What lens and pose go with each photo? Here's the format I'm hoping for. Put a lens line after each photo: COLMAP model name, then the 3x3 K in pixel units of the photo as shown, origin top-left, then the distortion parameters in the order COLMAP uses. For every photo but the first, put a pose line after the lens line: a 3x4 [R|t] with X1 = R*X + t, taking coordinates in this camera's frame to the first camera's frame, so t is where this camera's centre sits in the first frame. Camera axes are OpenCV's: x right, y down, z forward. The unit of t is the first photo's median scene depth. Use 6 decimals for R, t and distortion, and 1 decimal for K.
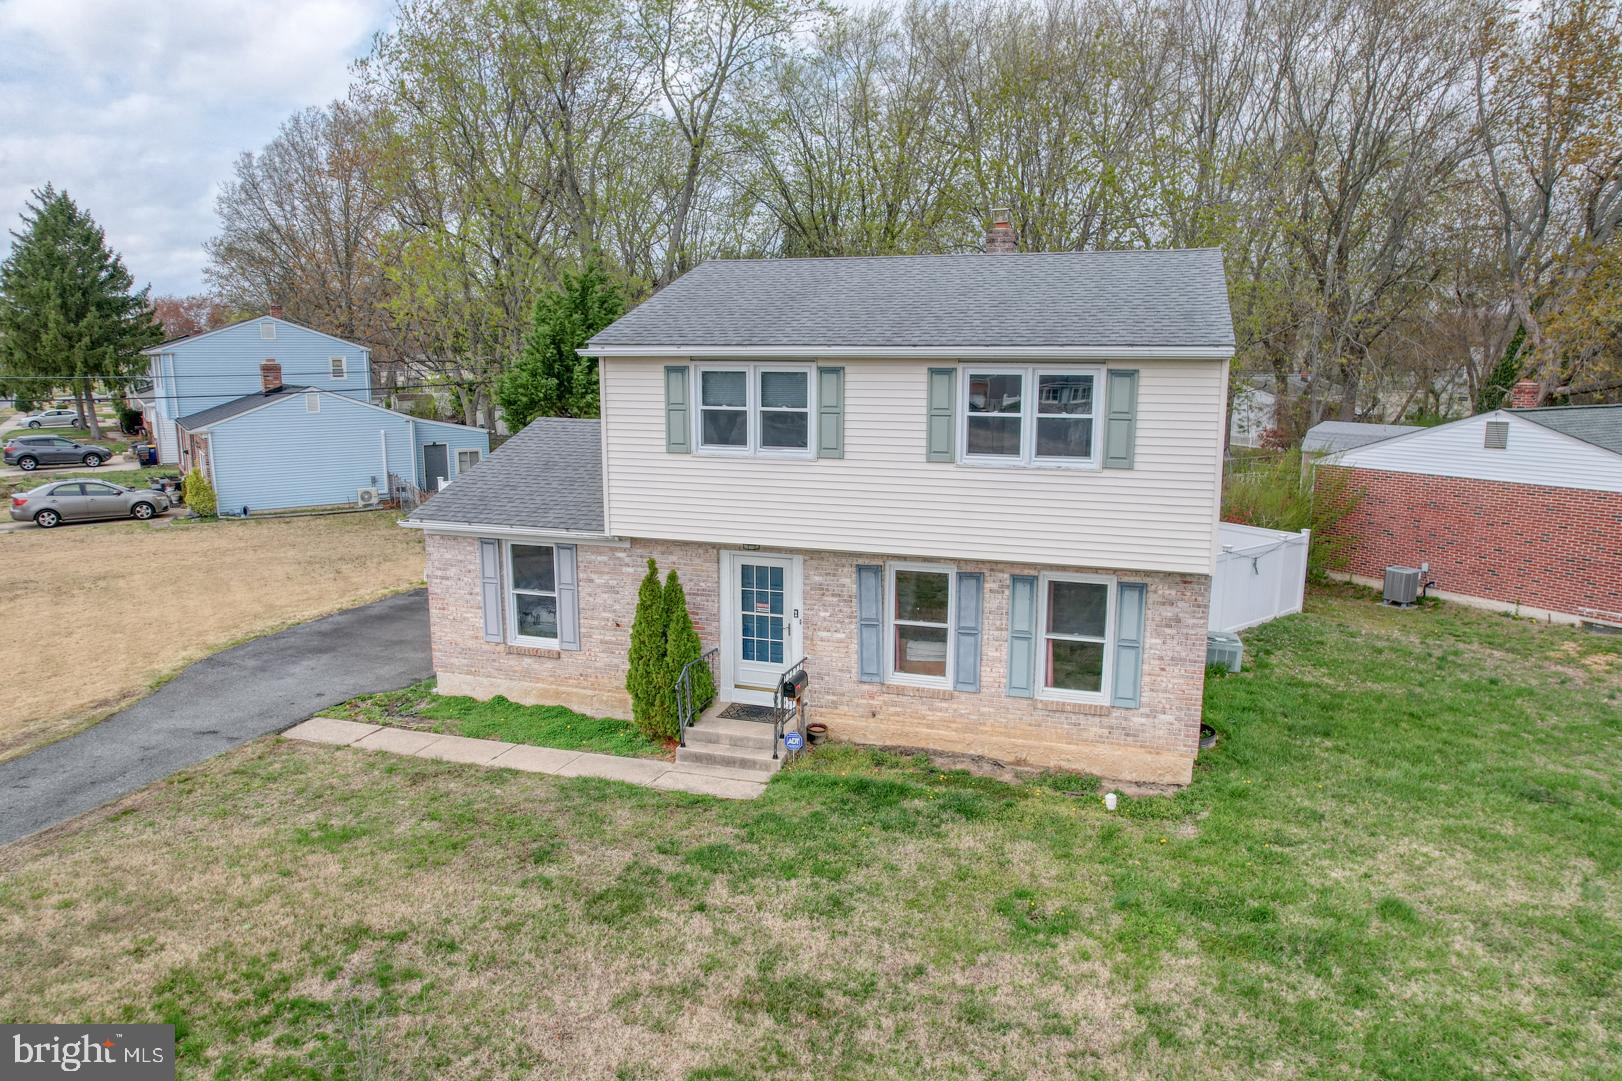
lens RADIAL K [[1041.6, 0, 840.3], [0, 1041.6, 565.7], [0, 0, 1]] dist [-0.051889, 0.000039]
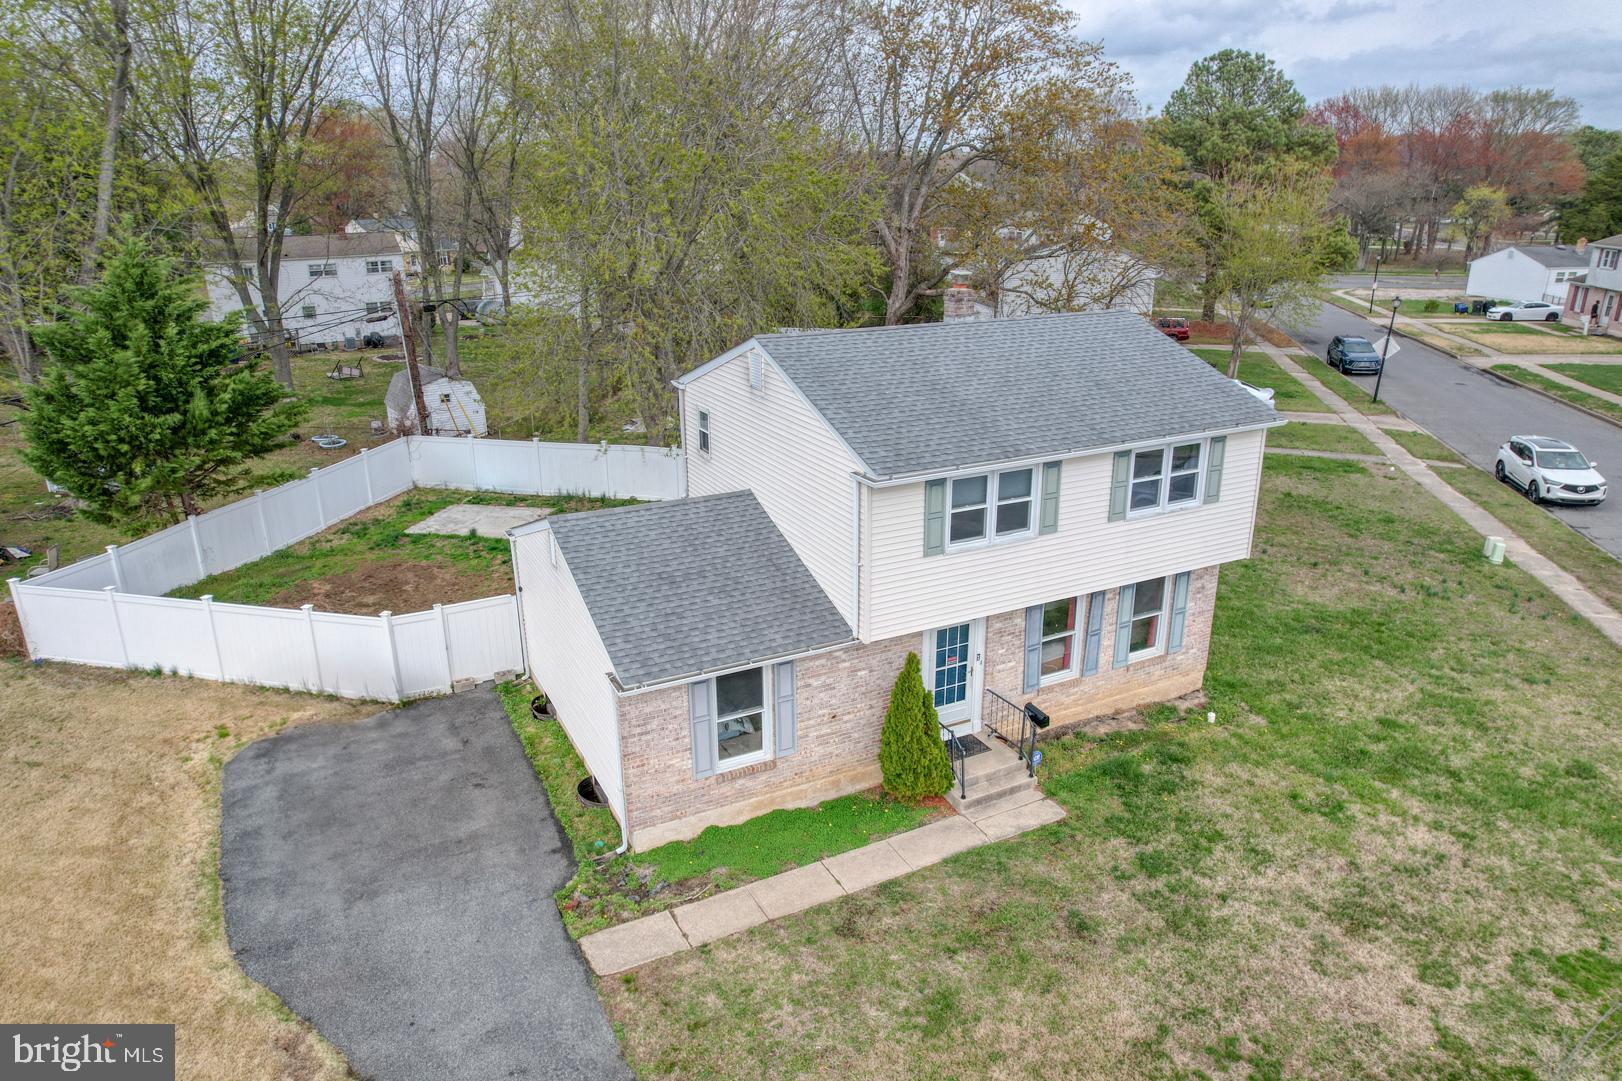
lens RADIAL K [[1039.2, 0, 802.9], [0, 1039.2, 538.1], [0, 0, 1]] dist [-0.058077, 0.043476]
pose [[0.717139, -0.234392, 0.656332, -0.982801], [0.149045, 0.971540, 0.184107, -0.352827], [-0.680806, -0.034207, 0.731665, 0.286488]]
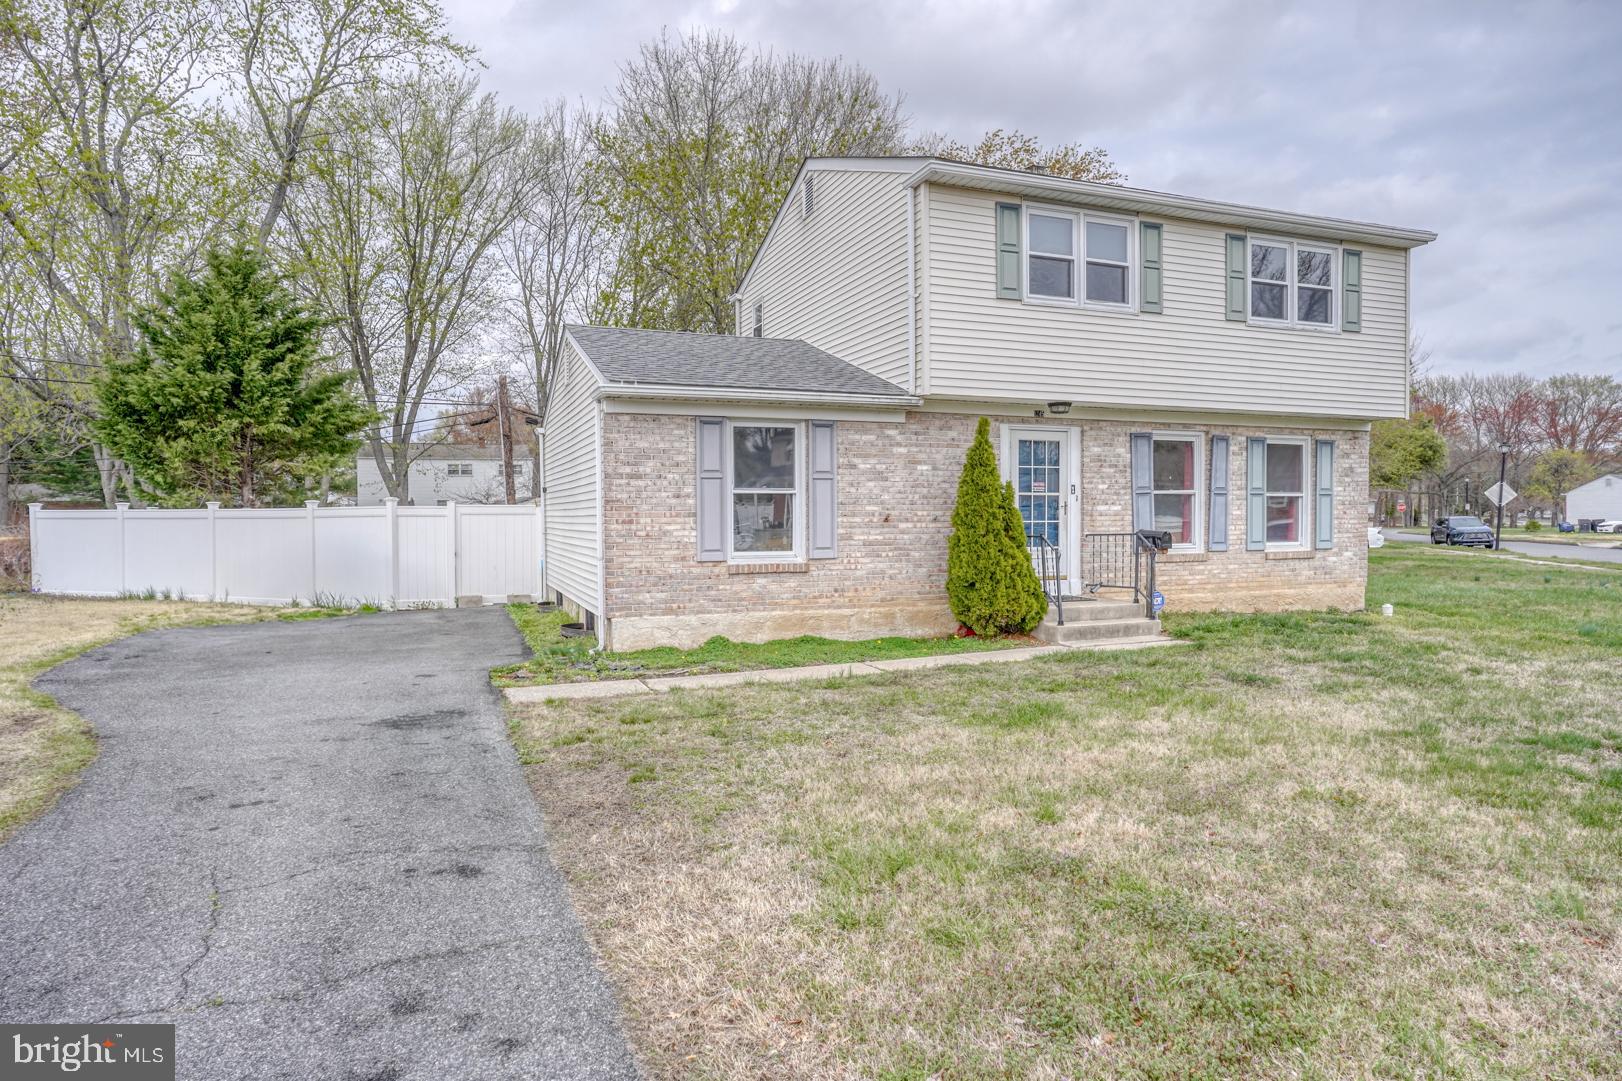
lens RADIAL K [[961.2, 0, 811.0], [0, 961.2, 540.5], [0, 0, 1]] dist [-0.055225, 0.054435]
pose [[0.782035, -0.027351, 0.622634, -0.814872], [0.130502, 0.984076, -0.120683, 0.174513], [-0.609418, 0.175633, 0.773151, 0.503210]]
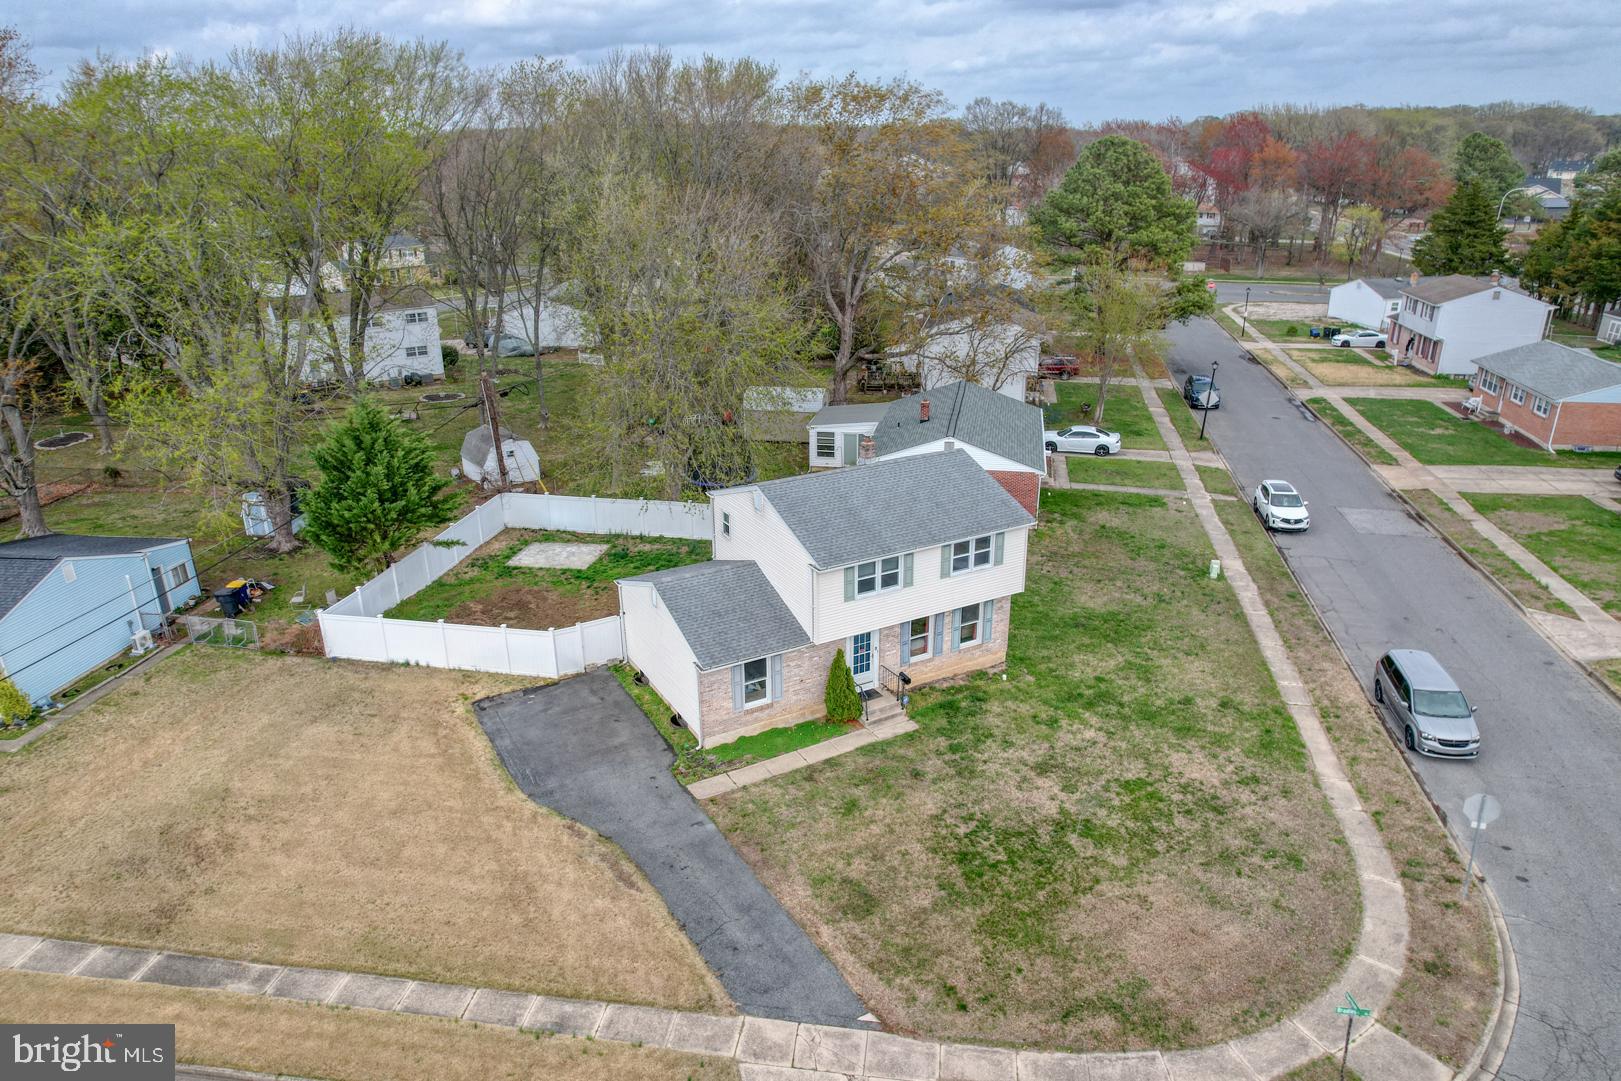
lens RADIAL K [[1038.6, 0, 802.4], [0, 1038.6, 538.1], [0, 0, 1]] dist [-0.058077, 0.043476]
pose [[0.688242, -0.266895, 0.674604, -1.719895], [0.155605, 0.962536, 0.222060, -0.760956], [-0.708597, -0.047859, 0.703988, -0.511810]]
